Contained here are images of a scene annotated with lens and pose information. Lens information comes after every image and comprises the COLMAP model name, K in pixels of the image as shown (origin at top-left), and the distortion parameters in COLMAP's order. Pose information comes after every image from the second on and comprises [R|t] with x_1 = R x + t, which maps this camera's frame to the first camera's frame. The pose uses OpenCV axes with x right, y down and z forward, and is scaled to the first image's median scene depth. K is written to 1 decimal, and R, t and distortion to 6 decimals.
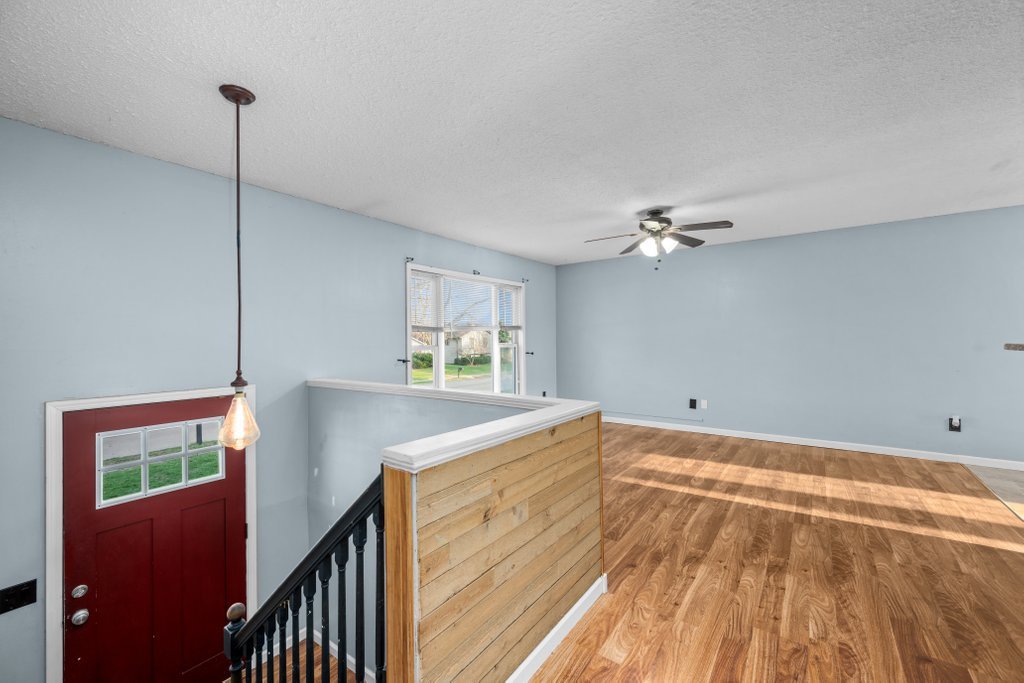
lens RADIAL K [[416.1, 0, 516.4], [0, 416.1, 336.7], [0, 0, 1]] dist [-0.000995, -0.000052]
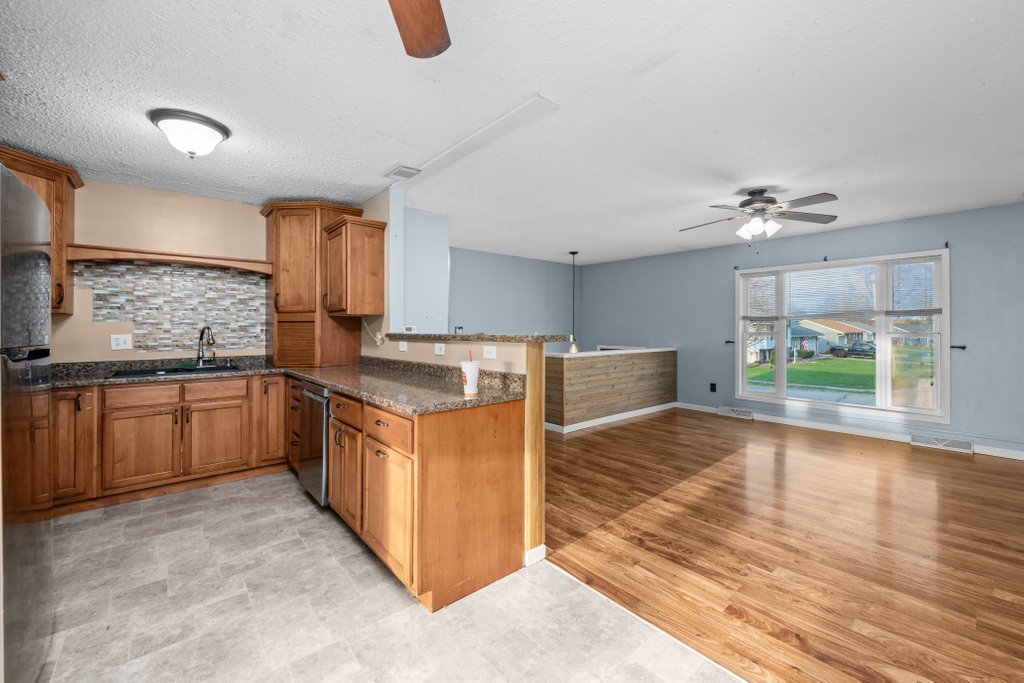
lens RADIAL K [[417.8, 0, 521.5], [0, 417.8, 324.2], [0, 0, 1]] dist [-0.001764, -0.000159]
pose [[-0.234048, 0.001607, -0.972224, 2.099177], [0.009834, 0.999951, -0.000715, -0.012786], [0.972175, -0.009728, -0.234053, 1.077960]]
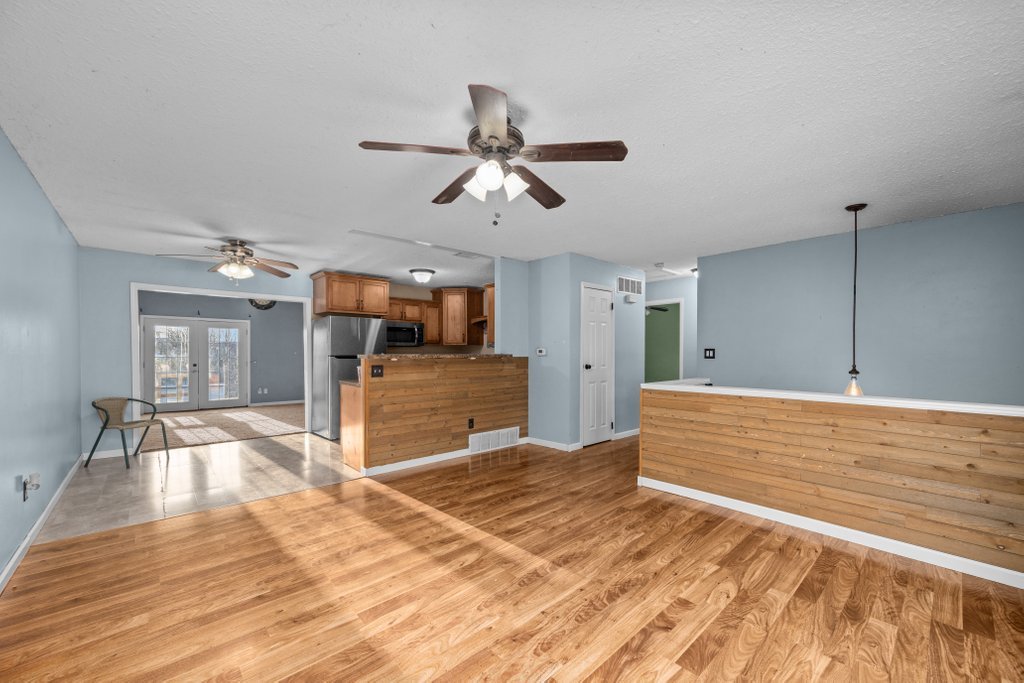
lens RADIAL K [[401.8, 0, 511.8], [0, 401.8, 356.9], [0, 0, 1]] dist [-0.001056, -0.000112]
pose [[-0.977630, 0.008704, 0.210150, 0.312488], [0.010236, 0.999928, 0.006205, 0.016410], [-0.210081, 0.008217, -0.977650, 2.333850]]
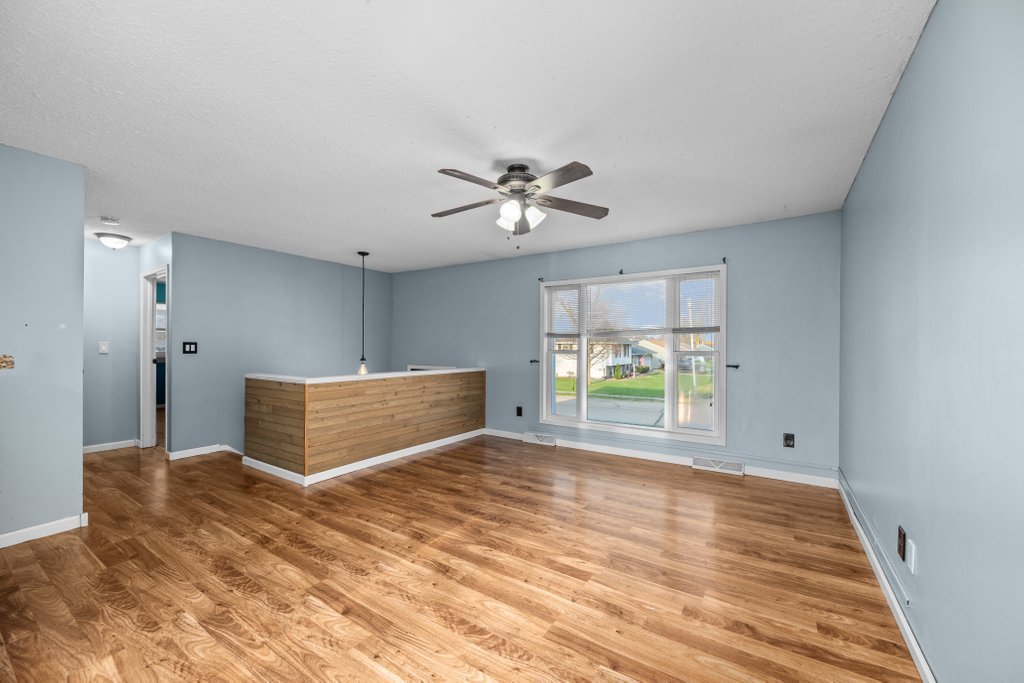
lens RADIAL K [[401.3, 0, 515.0], [0, 401.3, 348.2], [0, 0, 1]] dist [0.000200, 0.000234]
pose [[0.044277, 0.014863, -0.998909, 1.583826], [0.001968, 0.999886, 0.014965, -0.000289], [0.999017, -0.002629, 0.044243, 1.475662]]
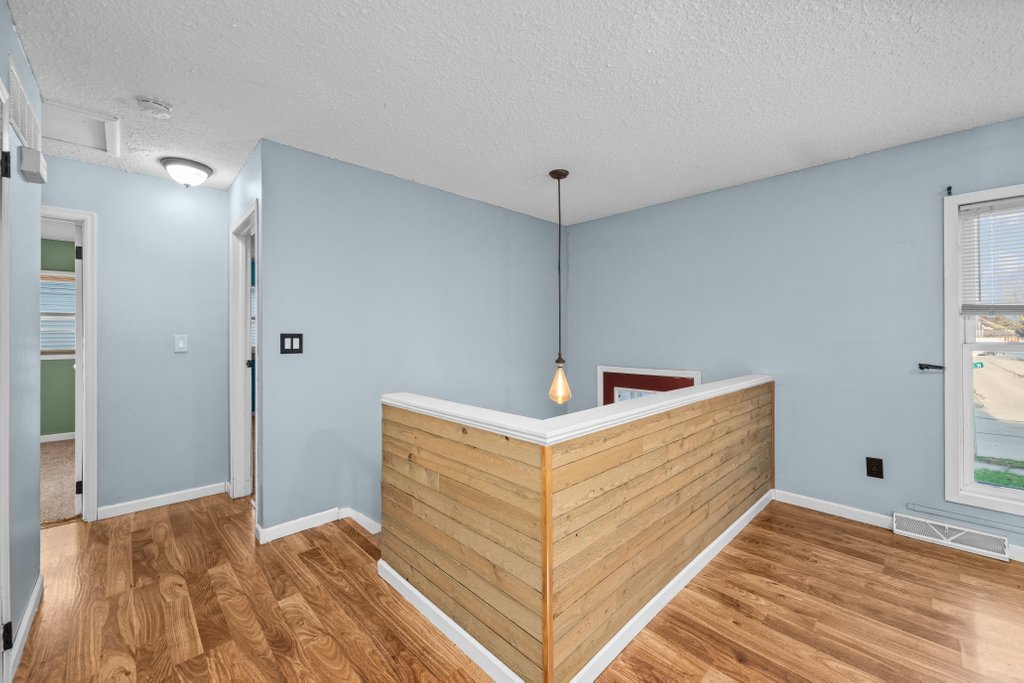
lens RADIAL K [[404.1, 0, 516.4], [0, 404.1, 334.9], [0, 0, 1]] dist [-0.001248, -0.000109]
pose [[-0.172887, 0.009207, -0.984899, 0.664755], [0.014031, 0.999878, 0.006884, 0.001136], [0.984842, -0.012629, -0.172995, 0.863063]]
